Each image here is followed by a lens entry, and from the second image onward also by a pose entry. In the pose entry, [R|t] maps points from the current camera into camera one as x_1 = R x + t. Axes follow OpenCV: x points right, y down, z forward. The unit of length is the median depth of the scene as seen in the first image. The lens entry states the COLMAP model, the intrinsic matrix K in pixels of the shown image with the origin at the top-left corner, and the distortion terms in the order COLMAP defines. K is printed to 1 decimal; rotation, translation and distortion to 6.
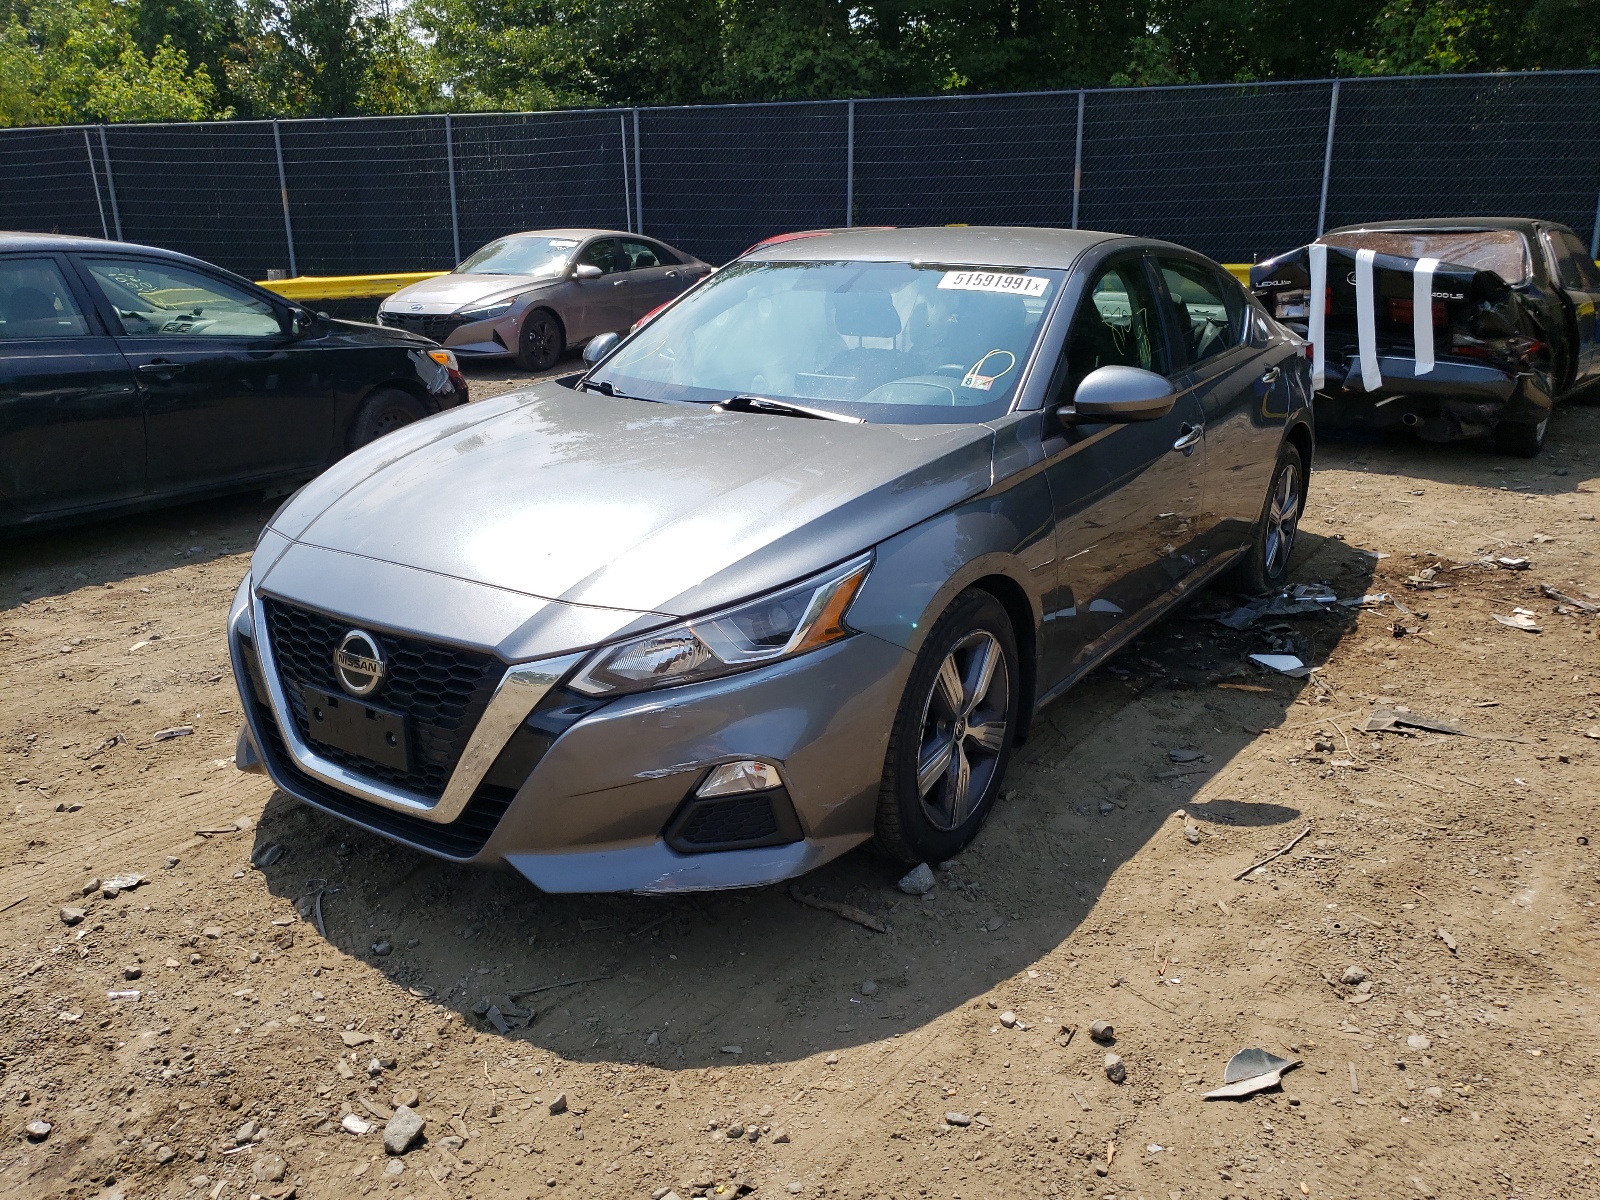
lens RADIAL K [[1215.0, 0, 793.4], [0, 1215.0, 601.1], [0, 0, 1]] dist [-0.007626, 0.000950]
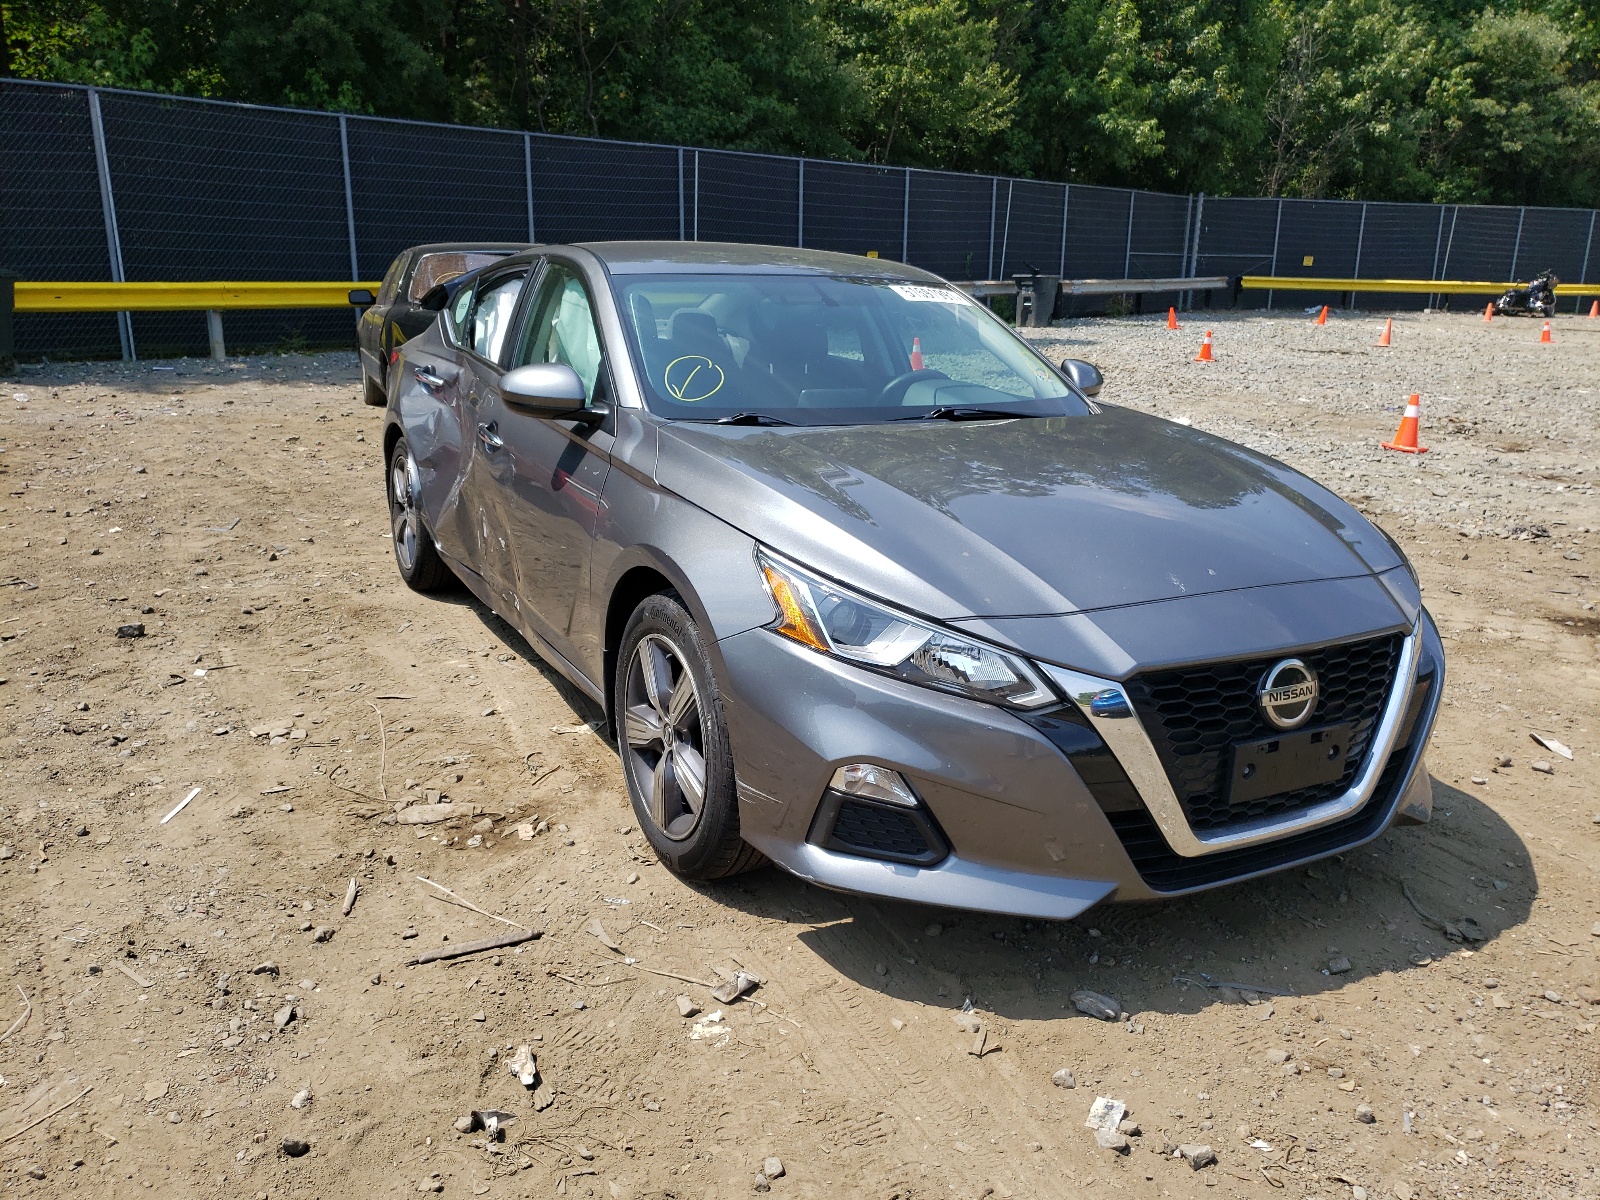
lens RADIAL K [[1215.0, 0, 799.1], [0, 1215.0, 597.1], [0, 0, 1]] dist [-0.007626, 0.000950]
pose [[0.516252, -0.229027, 0.825246, -1.332223], [0.245886, 0.962649, 0.113341, -0.226184], [-0.820380, 0.144404, 0.553284, 0.782548]]
